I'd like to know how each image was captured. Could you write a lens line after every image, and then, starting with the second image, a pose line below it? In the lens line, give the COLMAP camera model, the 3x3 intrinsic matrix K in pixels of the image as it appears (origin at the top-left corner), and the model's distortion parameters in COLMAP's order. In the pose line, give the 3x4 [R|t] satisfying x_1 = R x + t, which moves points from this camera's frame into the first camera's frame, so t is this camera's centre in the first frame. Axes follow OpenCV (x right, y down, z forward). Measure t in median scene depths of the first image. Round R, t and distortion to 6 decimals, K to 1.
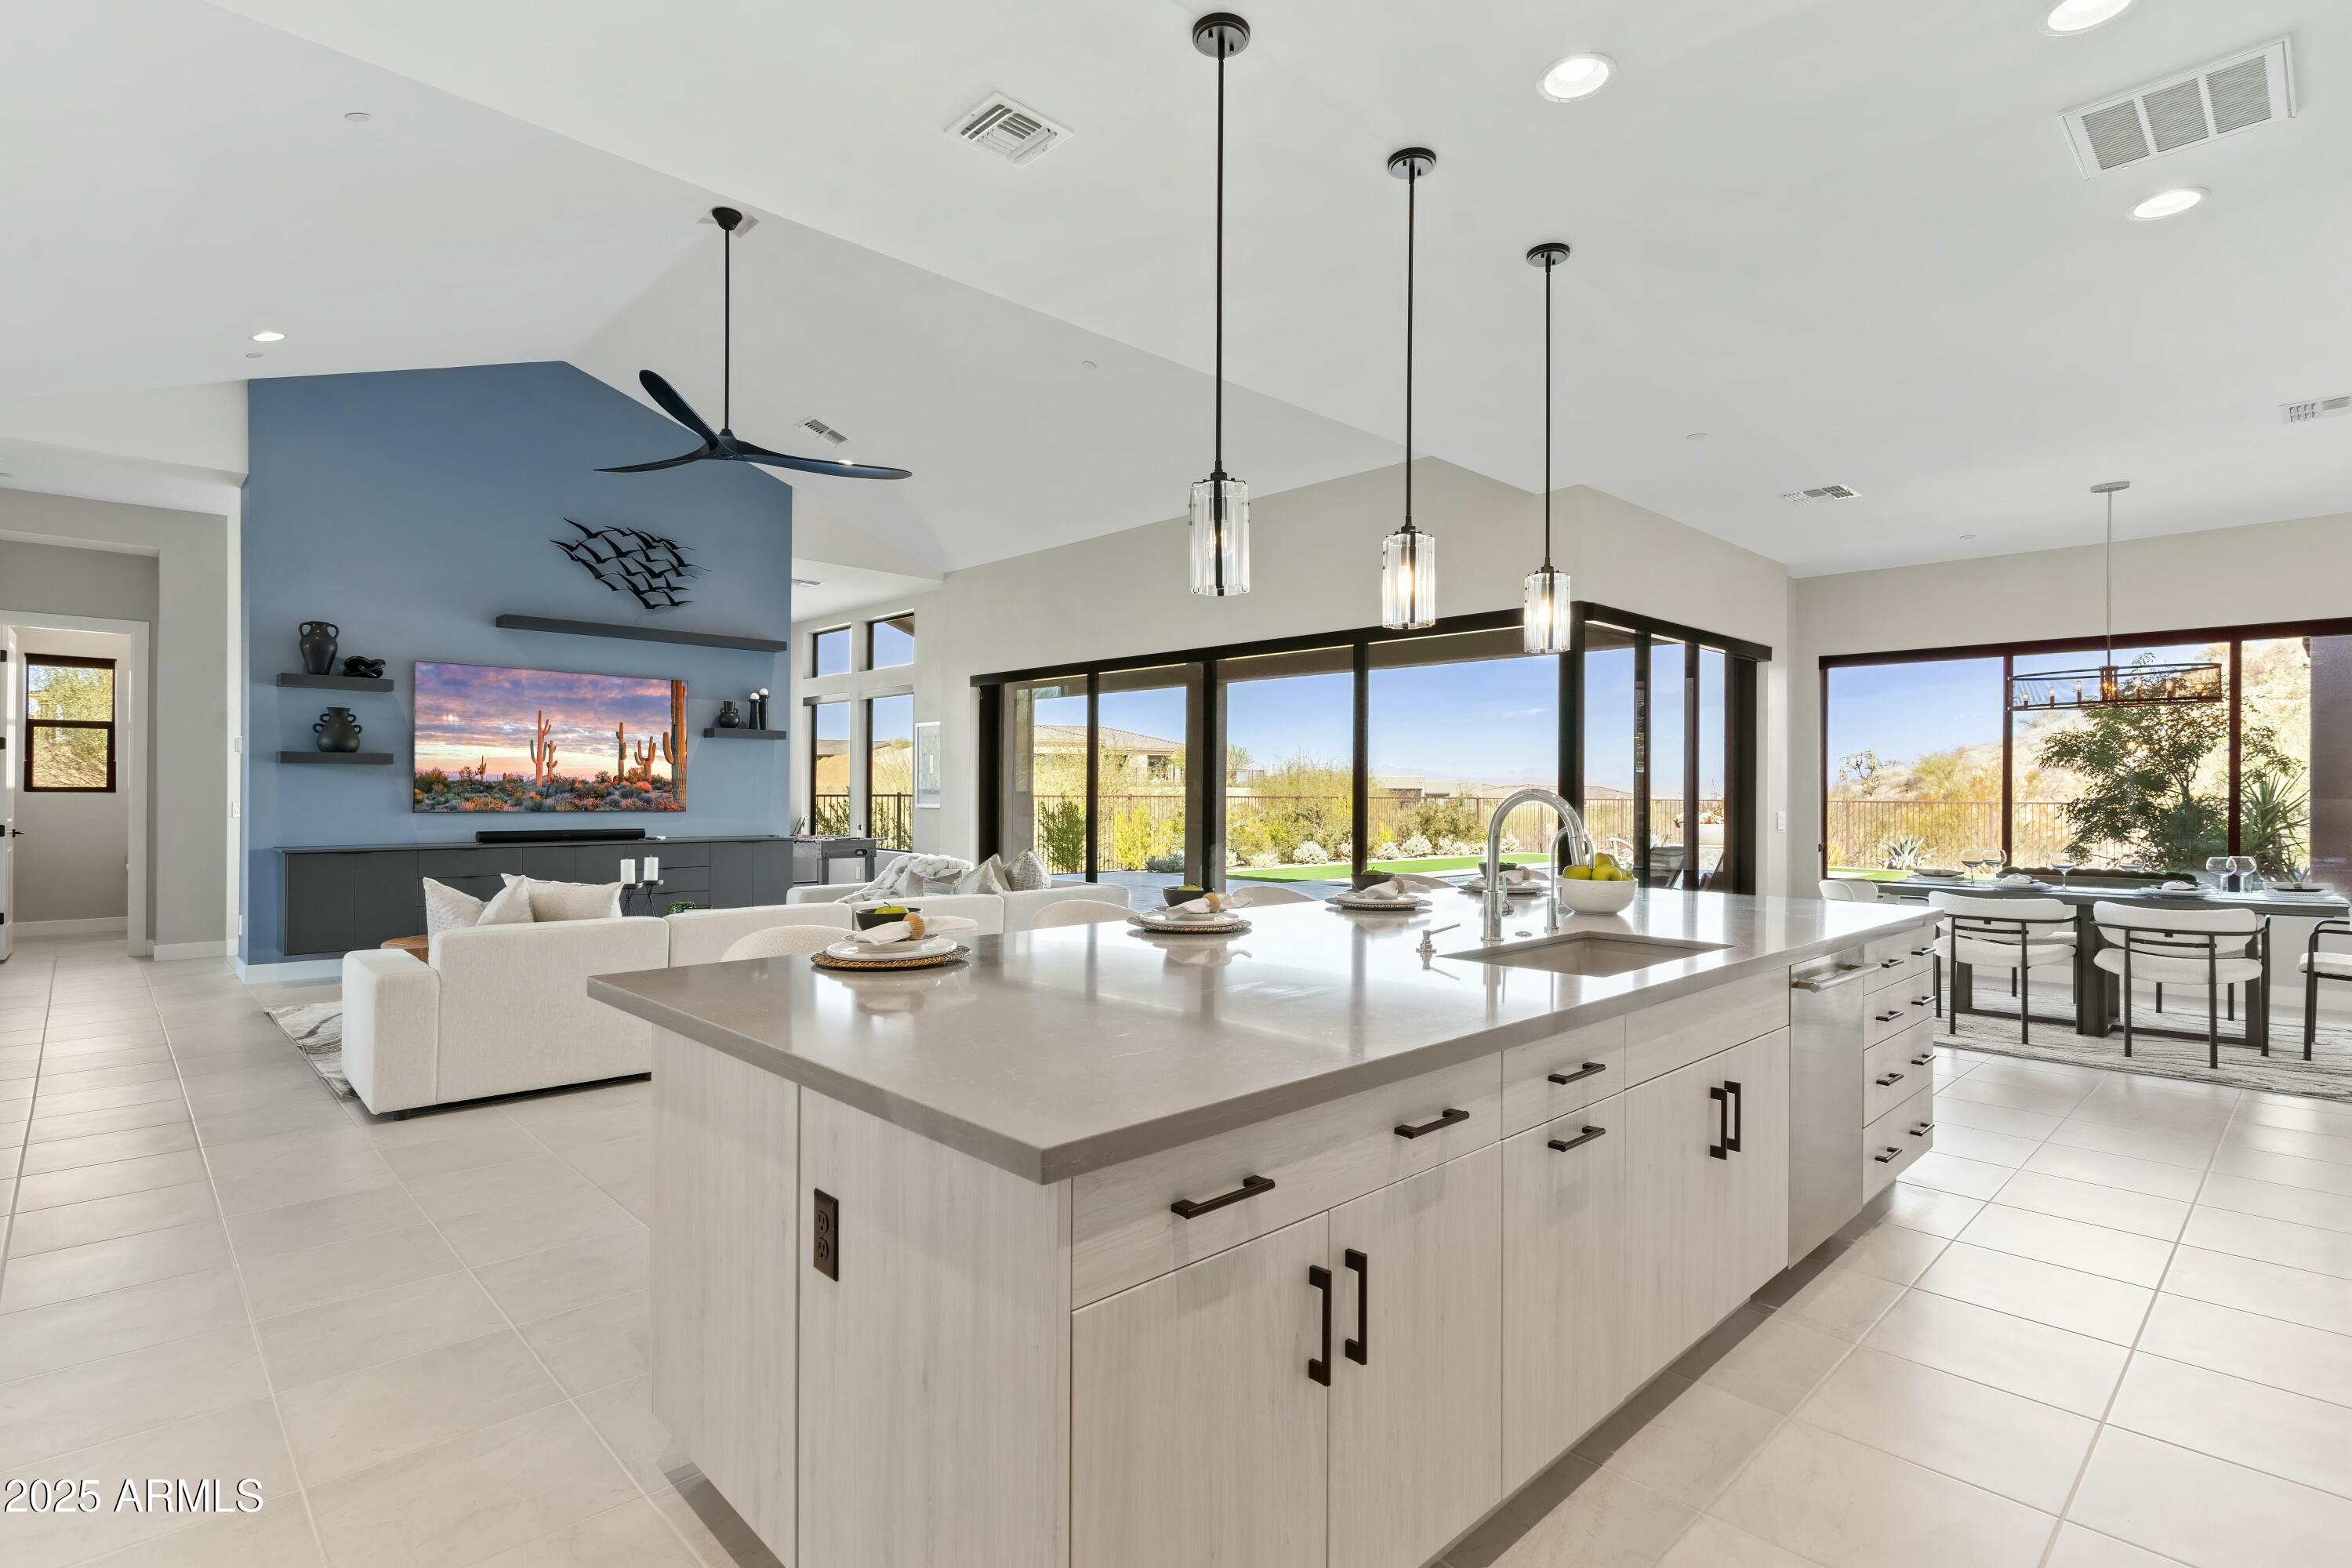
lens RADIAL K [[1133.6, 0, 1181.0], [0, 1133.6, 815.4], [0, 0, 1]] dist [-0.001185, -0.000701]
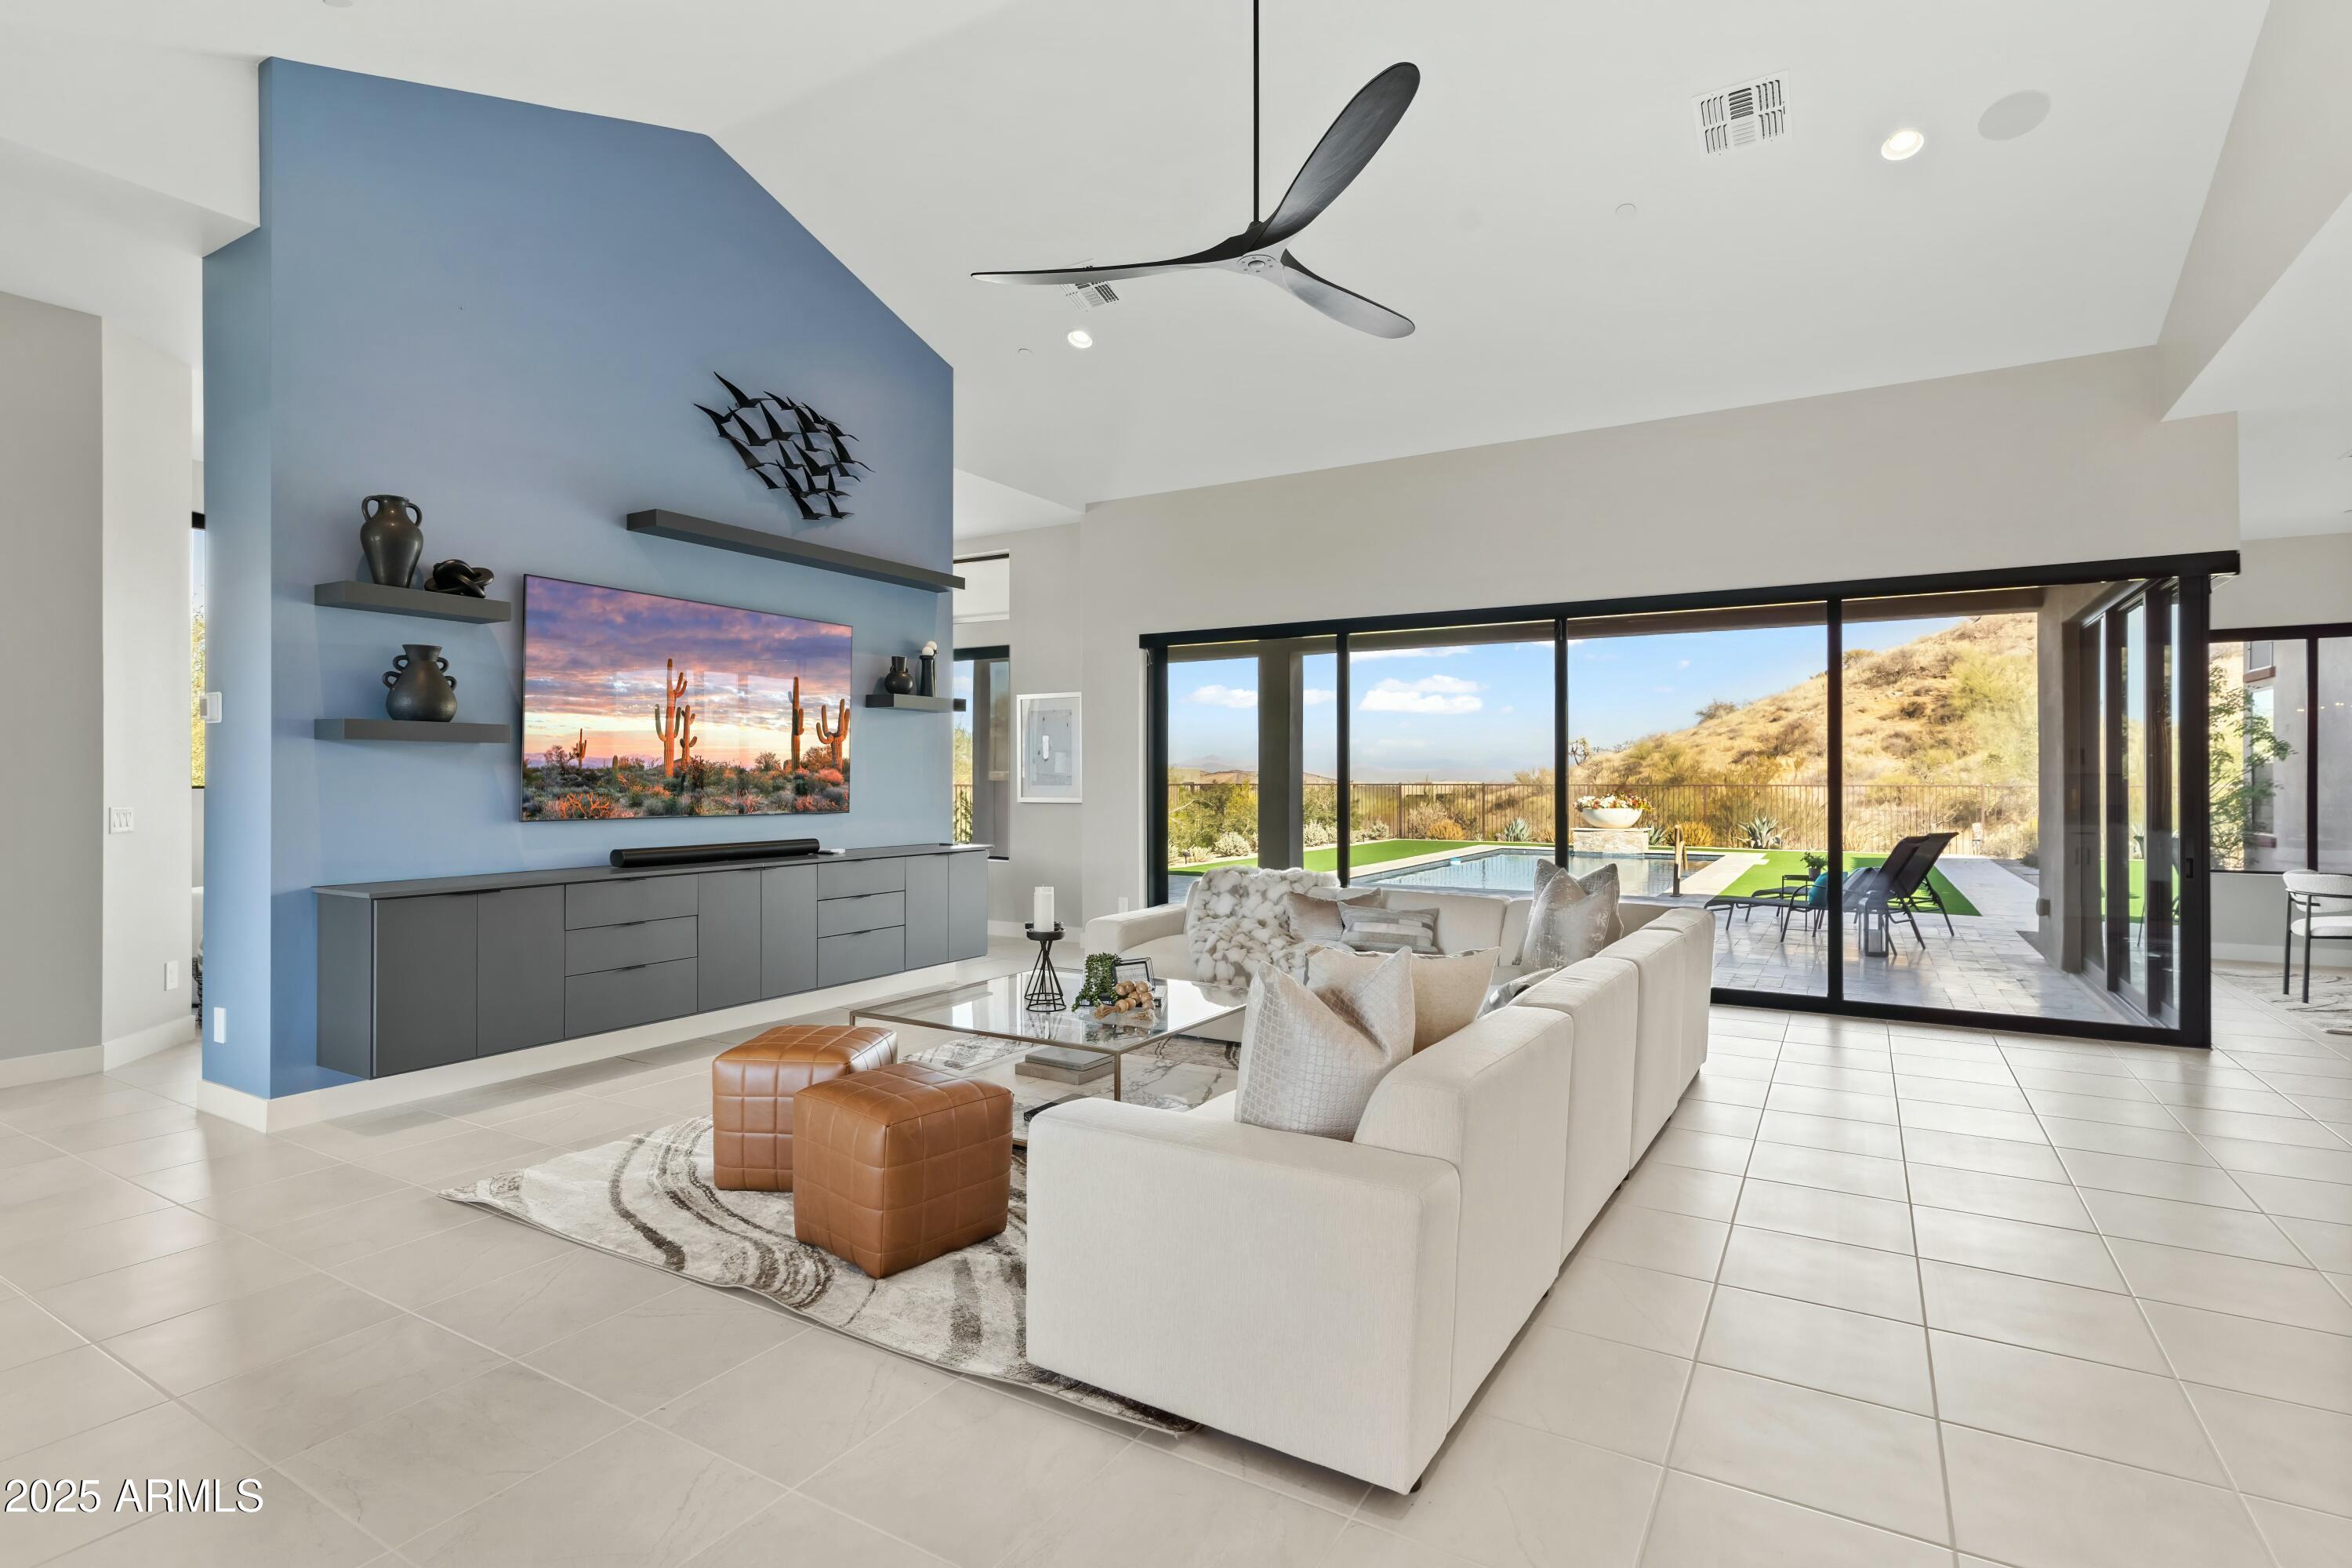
lens RADIAL K [[1164.4, 0, 1173.5], [0, 1164.4, 776.1], [0, 0, 1]] dist [0.020859, 0.000181]
pose [[0.963222, -0.003656, 0.268680, -0.466199], [0.008871, 0.999795, -0.018198, -0.010815], [-0.268559, 0.019912, 0.963058, 0.269227]]
